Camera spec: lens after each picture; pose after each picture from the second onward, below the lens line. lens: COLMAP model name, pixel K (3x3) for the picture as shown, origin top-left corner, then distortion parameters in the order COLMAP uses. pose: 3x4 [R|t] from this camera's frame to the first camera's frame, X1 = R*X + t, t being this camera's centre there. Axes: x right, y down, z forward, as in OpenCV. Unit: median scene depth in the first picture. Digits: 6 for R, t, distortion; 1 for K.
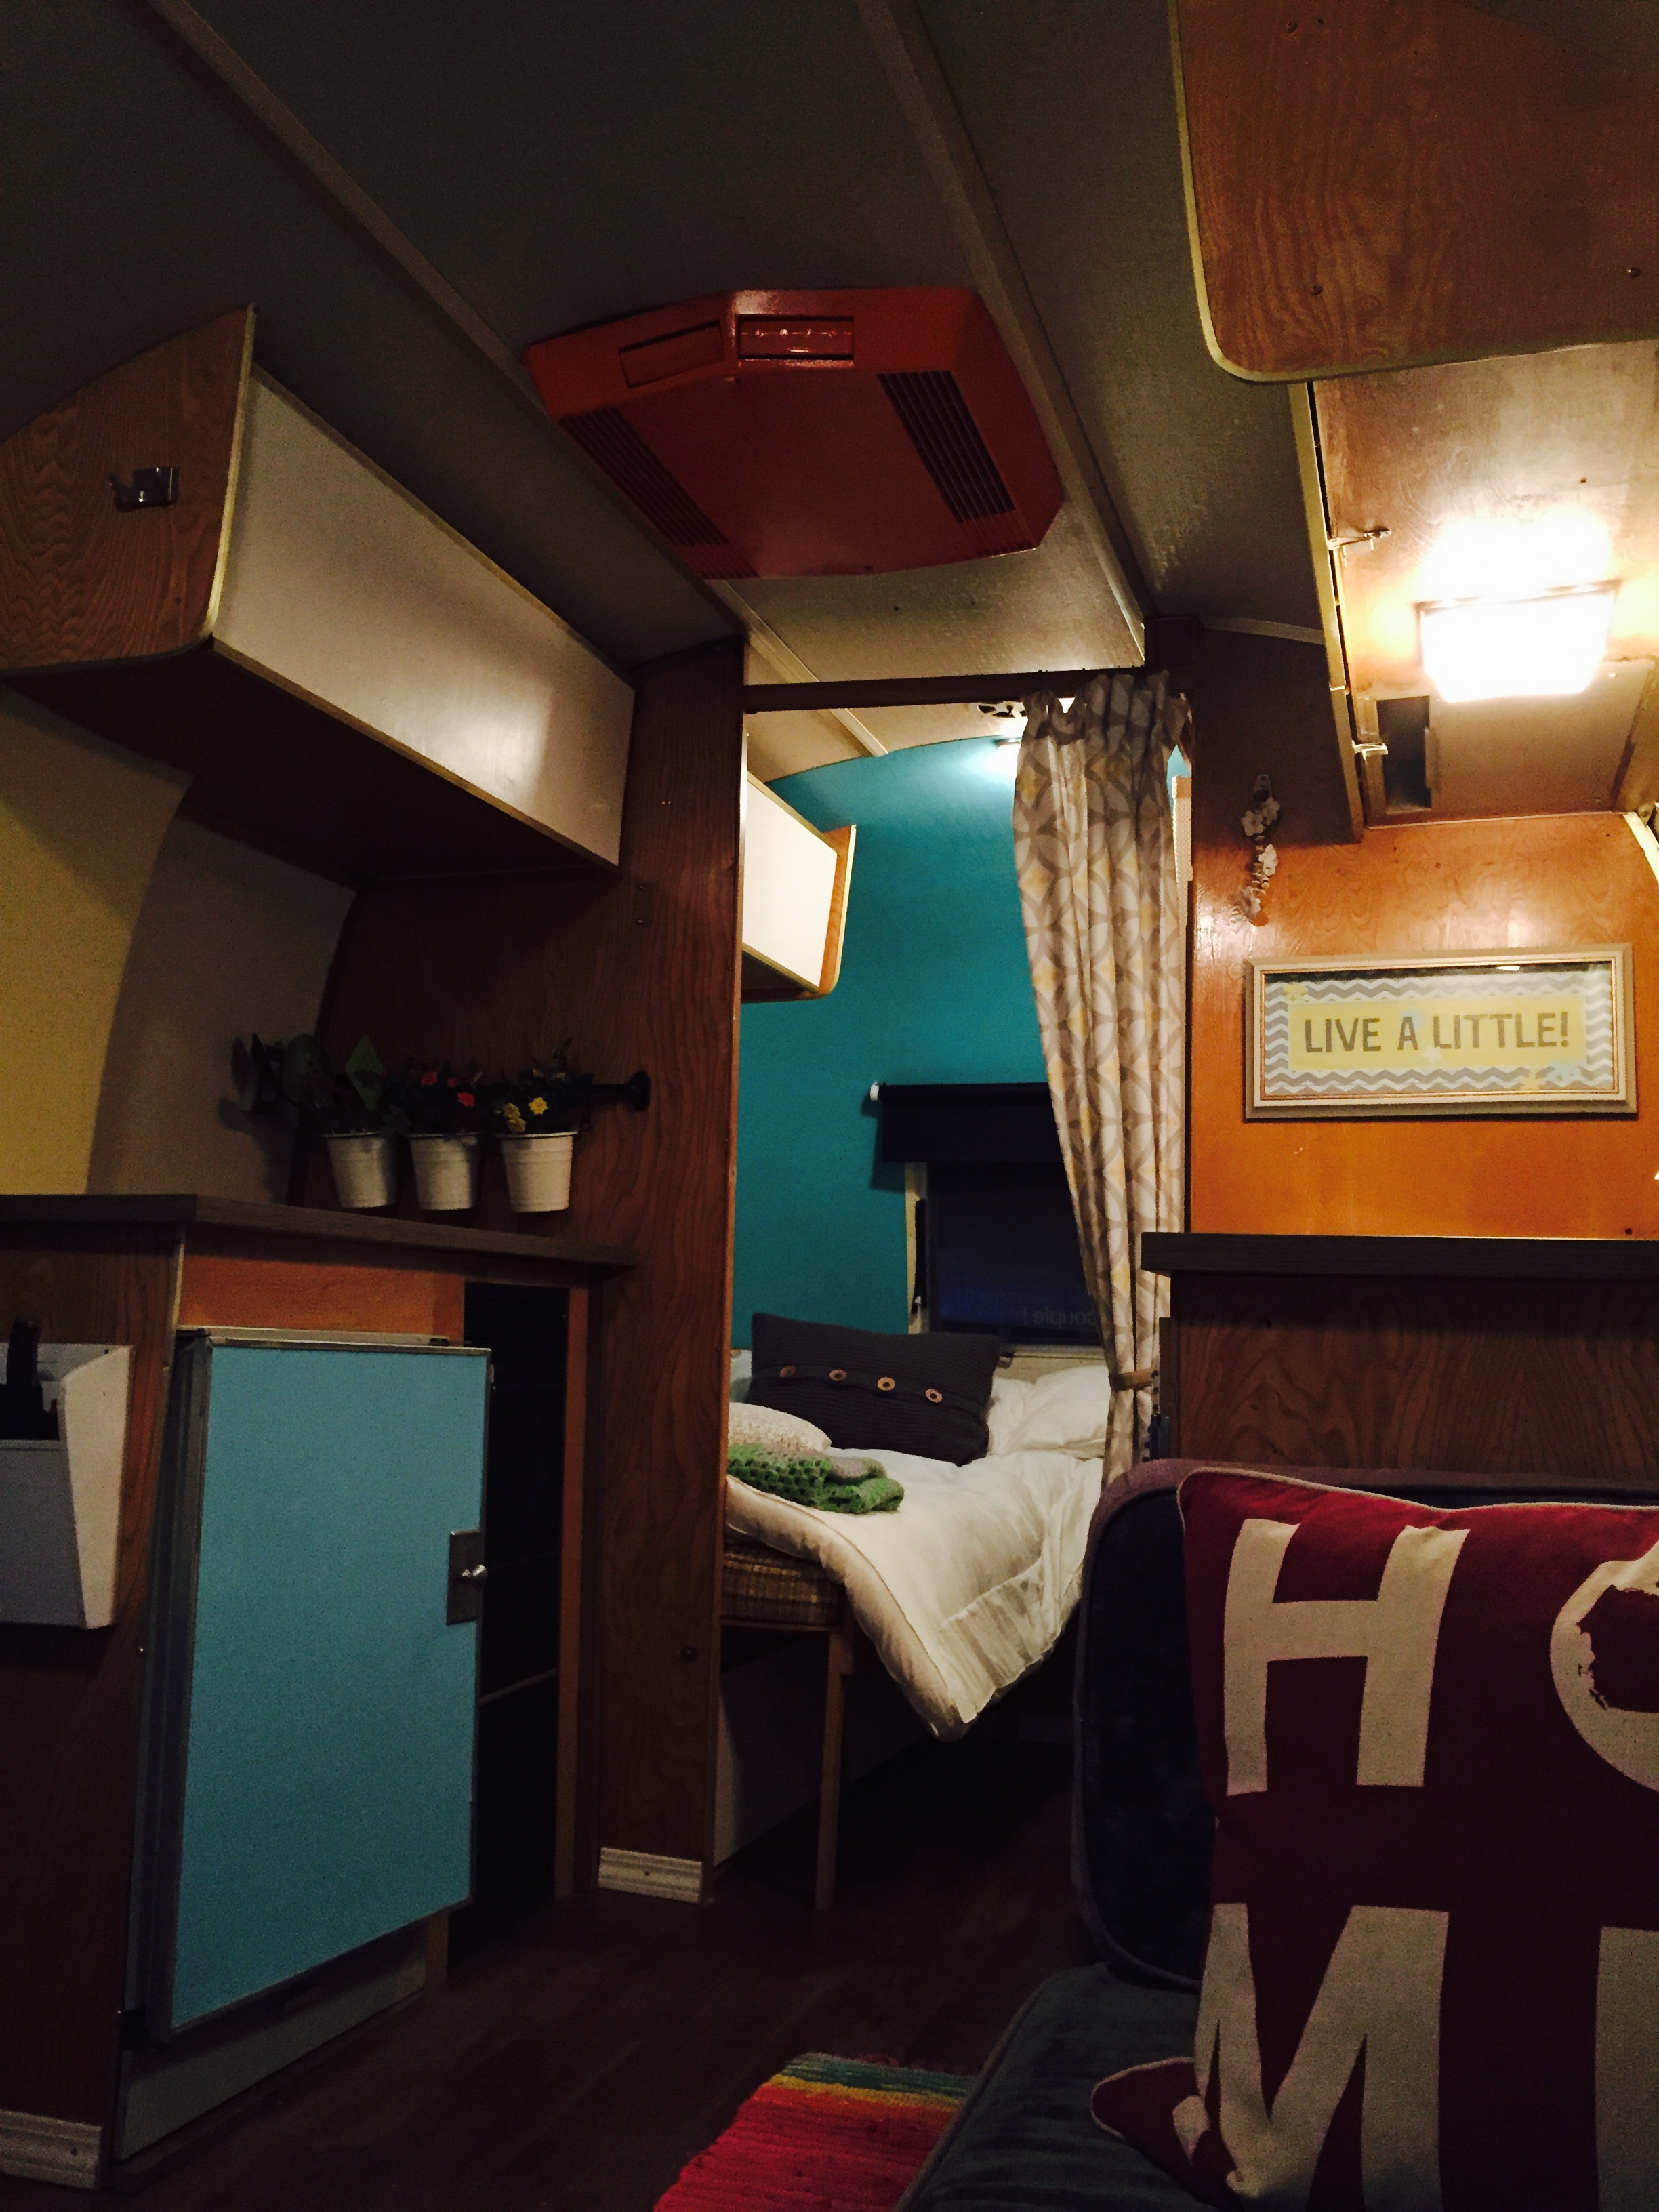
lens RADIAL K [[1876.5, 0, 829.5], [0, 1876.5, 1106.0], [0, 0, 1]] dist [0.001035, 0.000042]
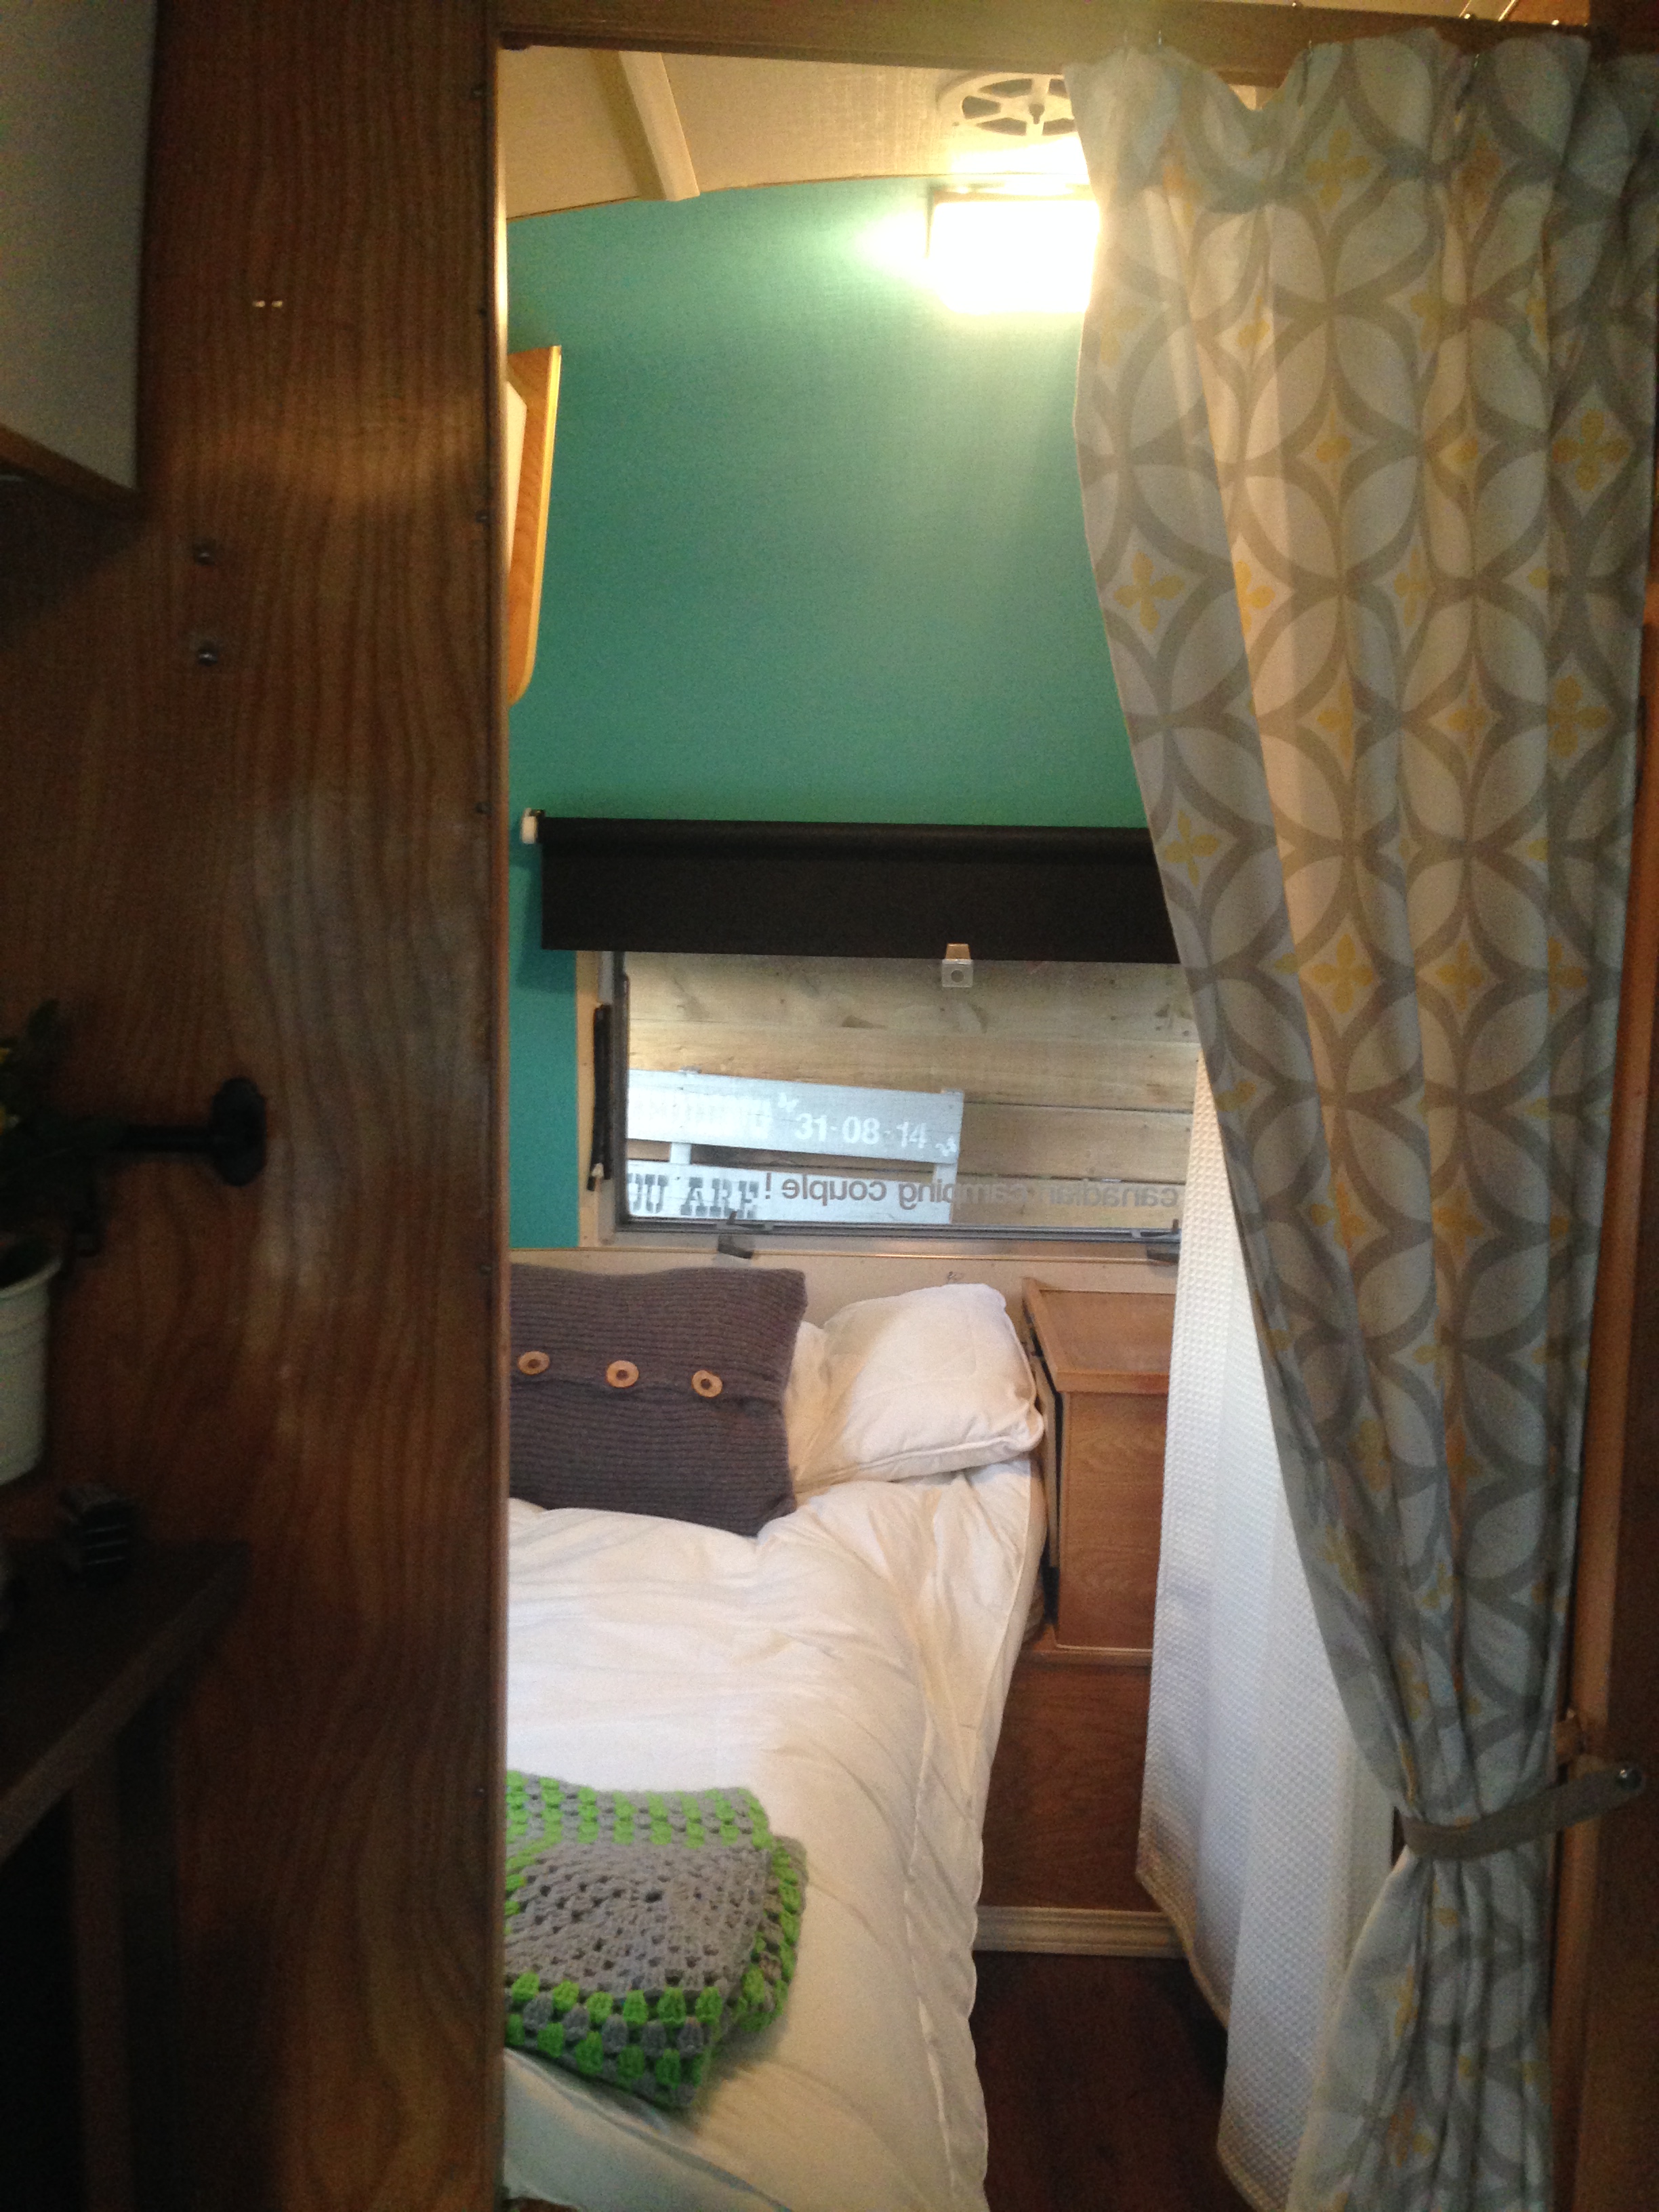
lens RADIAL K [[2005.4, 0, 829.5], [0, 2005.4, 1106.0], [0, 0, 1]] dist [0.038735, -0.001142]
pose [[0.957615, -0.039520, 0.285328, -0.100761], [-0.029128, 0.972181, 0.232412, -0.107470], [-0.286576, -0.230872, 0.929824, 0.589225]]
